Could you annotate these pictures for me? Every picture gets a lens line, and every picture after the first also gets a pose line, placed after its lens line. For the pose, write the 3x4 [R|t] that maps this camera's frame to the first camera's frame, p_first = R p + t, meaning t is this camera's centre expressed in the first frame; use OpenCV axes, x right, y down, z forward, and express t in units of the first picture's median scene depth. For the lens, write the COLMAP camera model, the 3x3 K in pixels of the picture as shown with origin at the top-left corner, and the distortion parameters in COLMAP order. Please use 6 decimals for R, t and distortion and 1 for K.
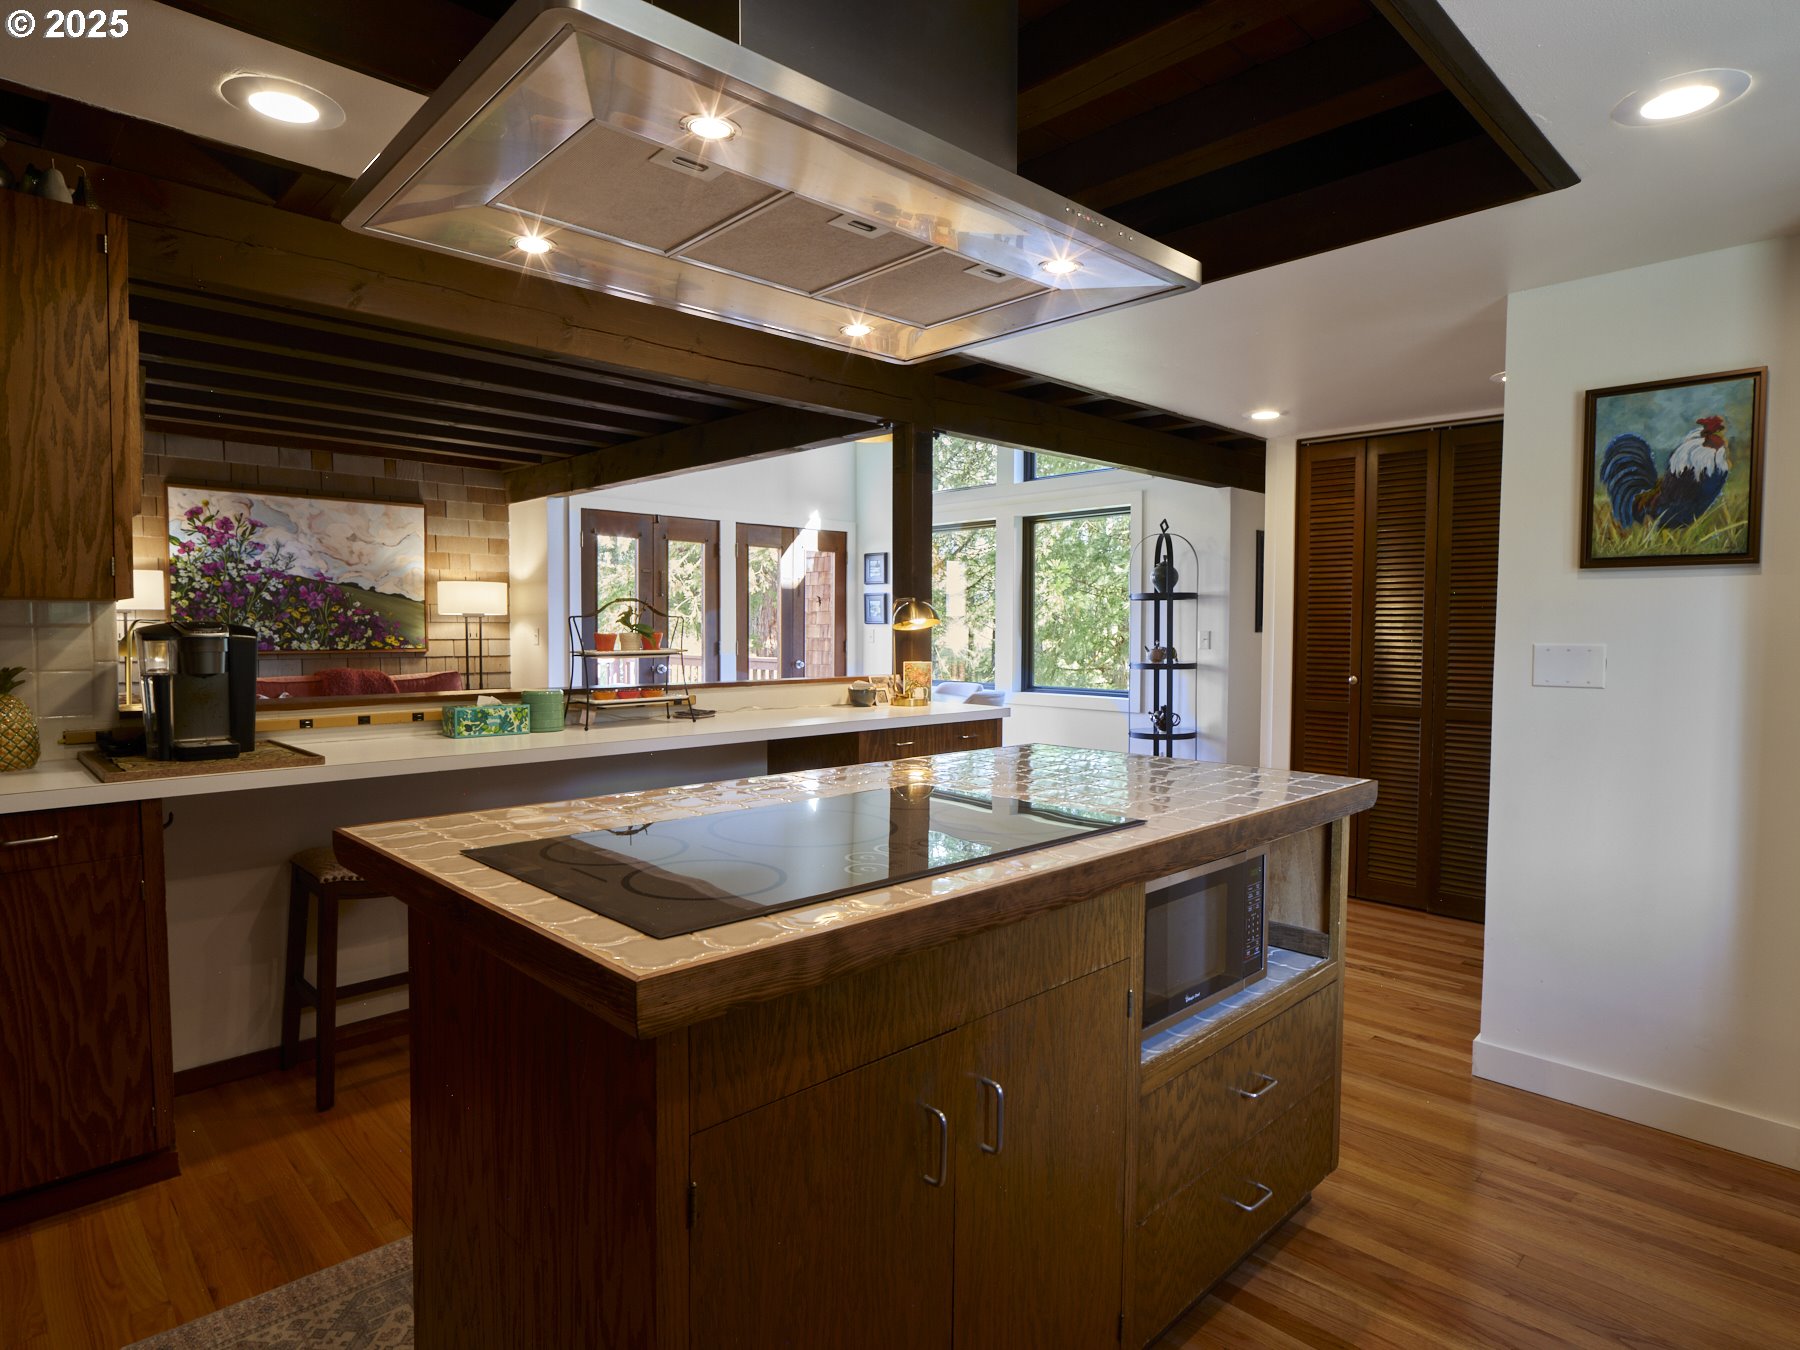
lens RADIAL K [[1003.6, 0, 895.7], [0, 1003.6, 662.8], [0, 0, 1]] dist [-0.007834, 0.000270]
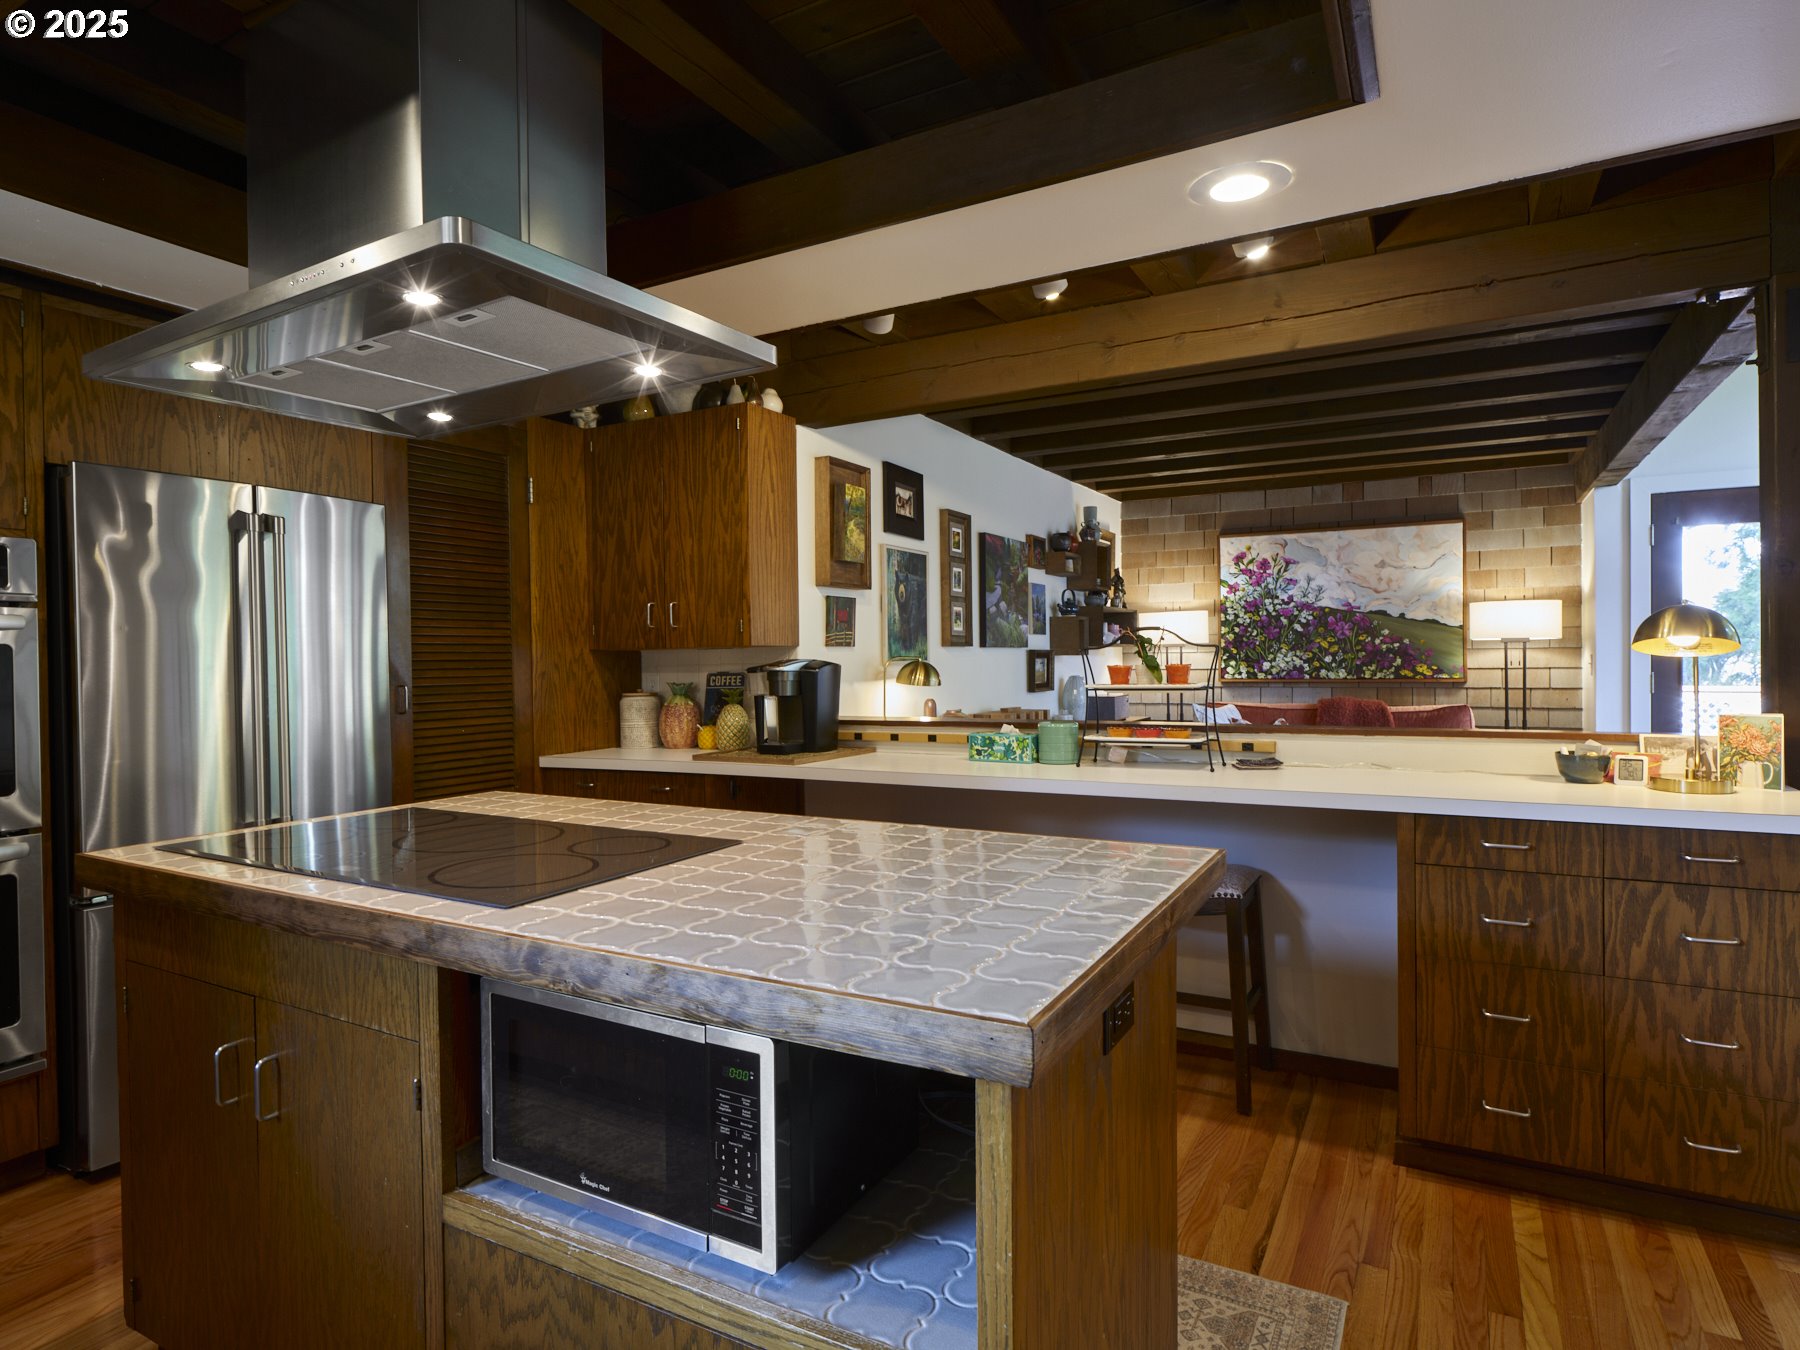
lens RADIAL K [[1003.6, 0, 864.1], [0, 1003.6, 669.2], [0, 0, 1]] dist [-0.007834, 0.000270]
pose [[0.274470, 0.003263, -0.961590, 0.263715], [-0.021308, 0.999769, -0.002689, -0.009131], [0.961359, 0.021228, 0.274477, 0.250302]]
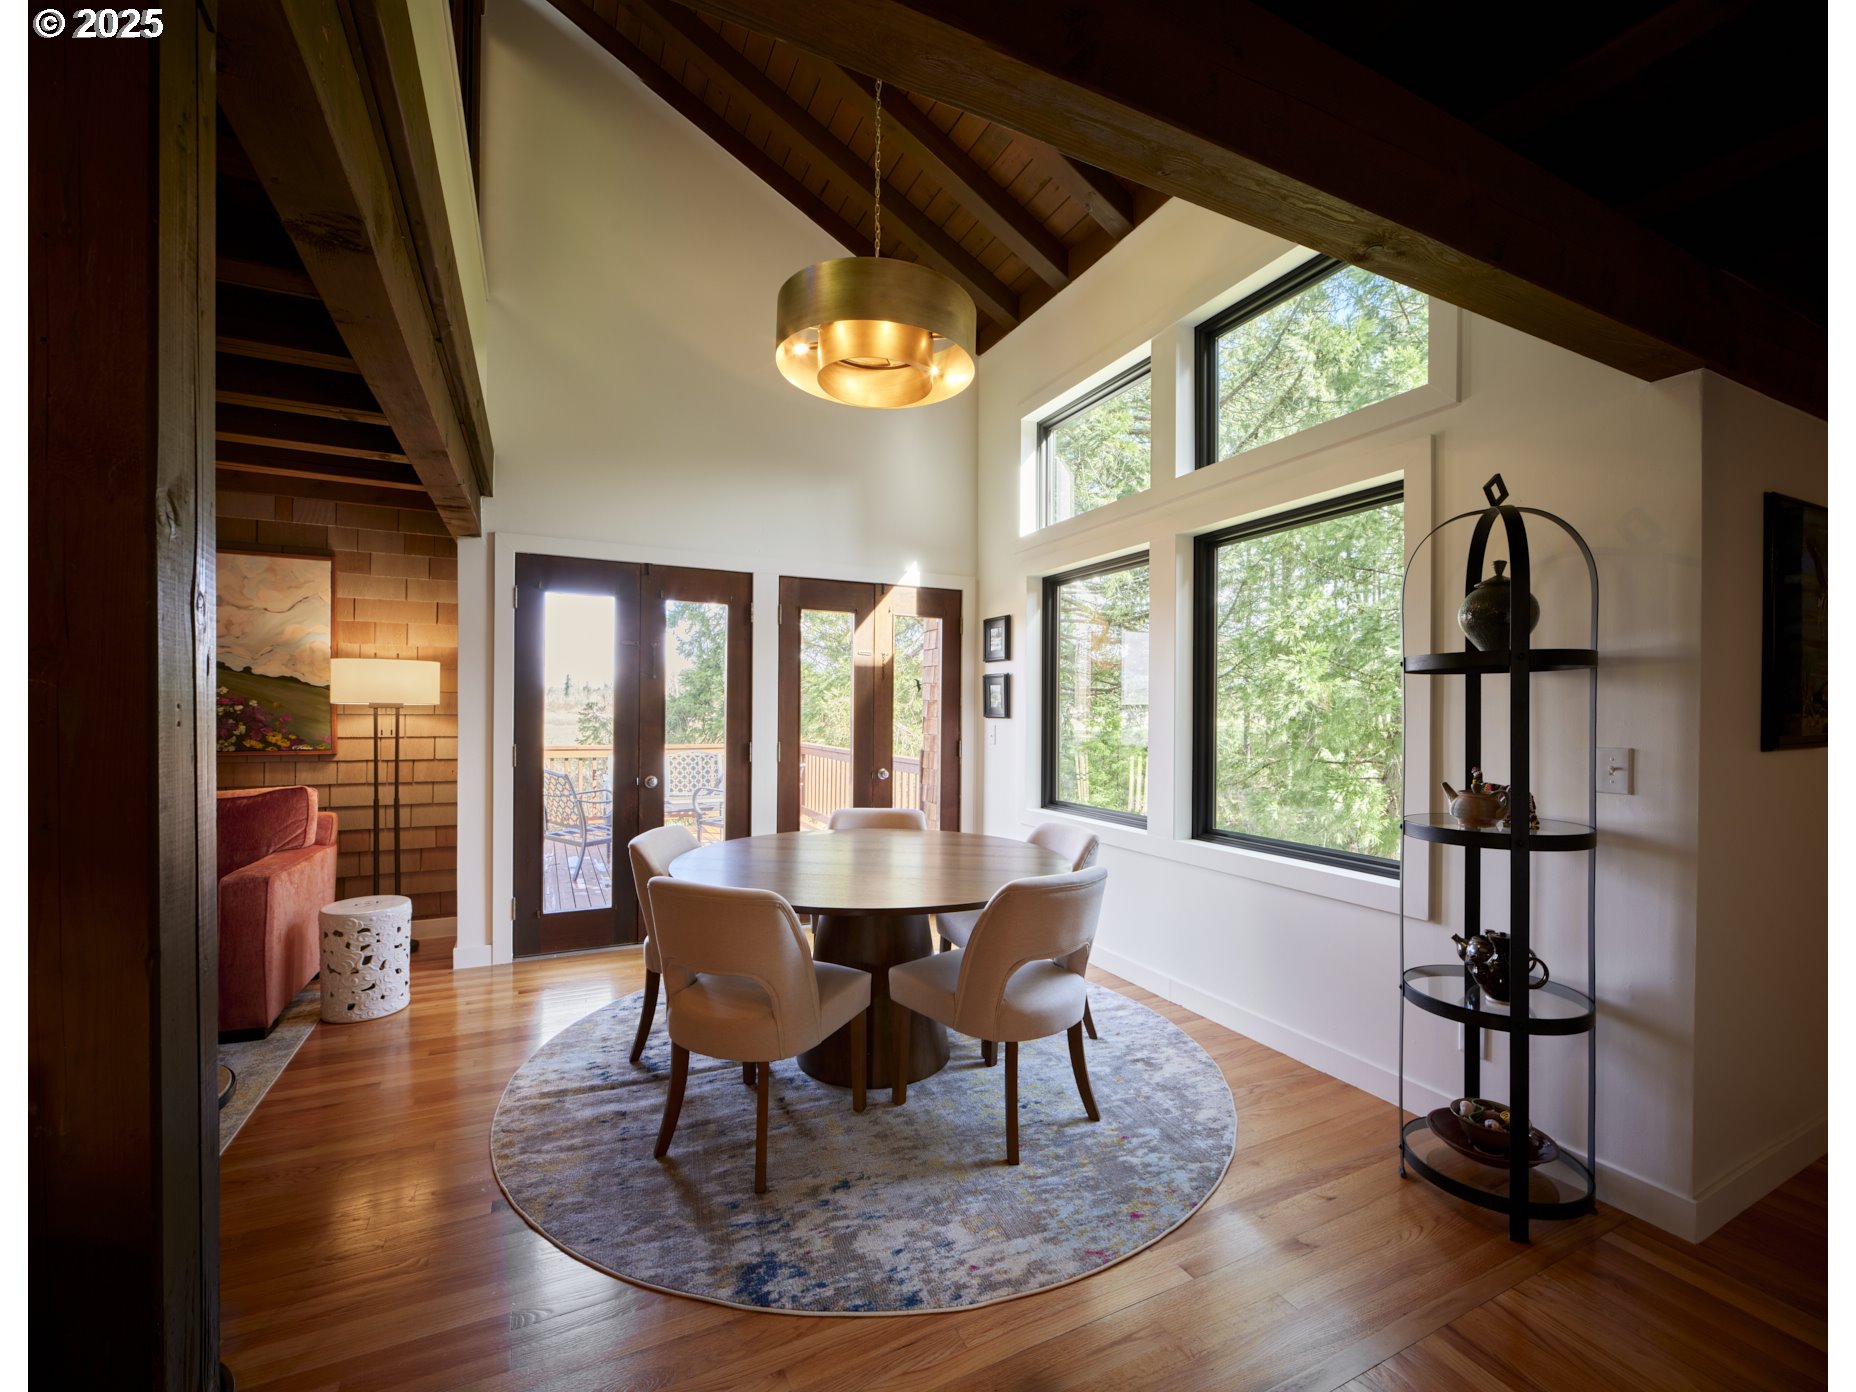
lens RADIAL K [[793.8, 0, 932.8], [0, 793.8, 716.4], [0, 0, 1]] dist [-0.001396, 0.000127]
pose [[0.952608, 0.005650, -0.304149, 0.144604], [-0.015000, 0.999484, -0.028413, -0.030940], [0.303831, 0.031629, 0.952201, 0.611106]]
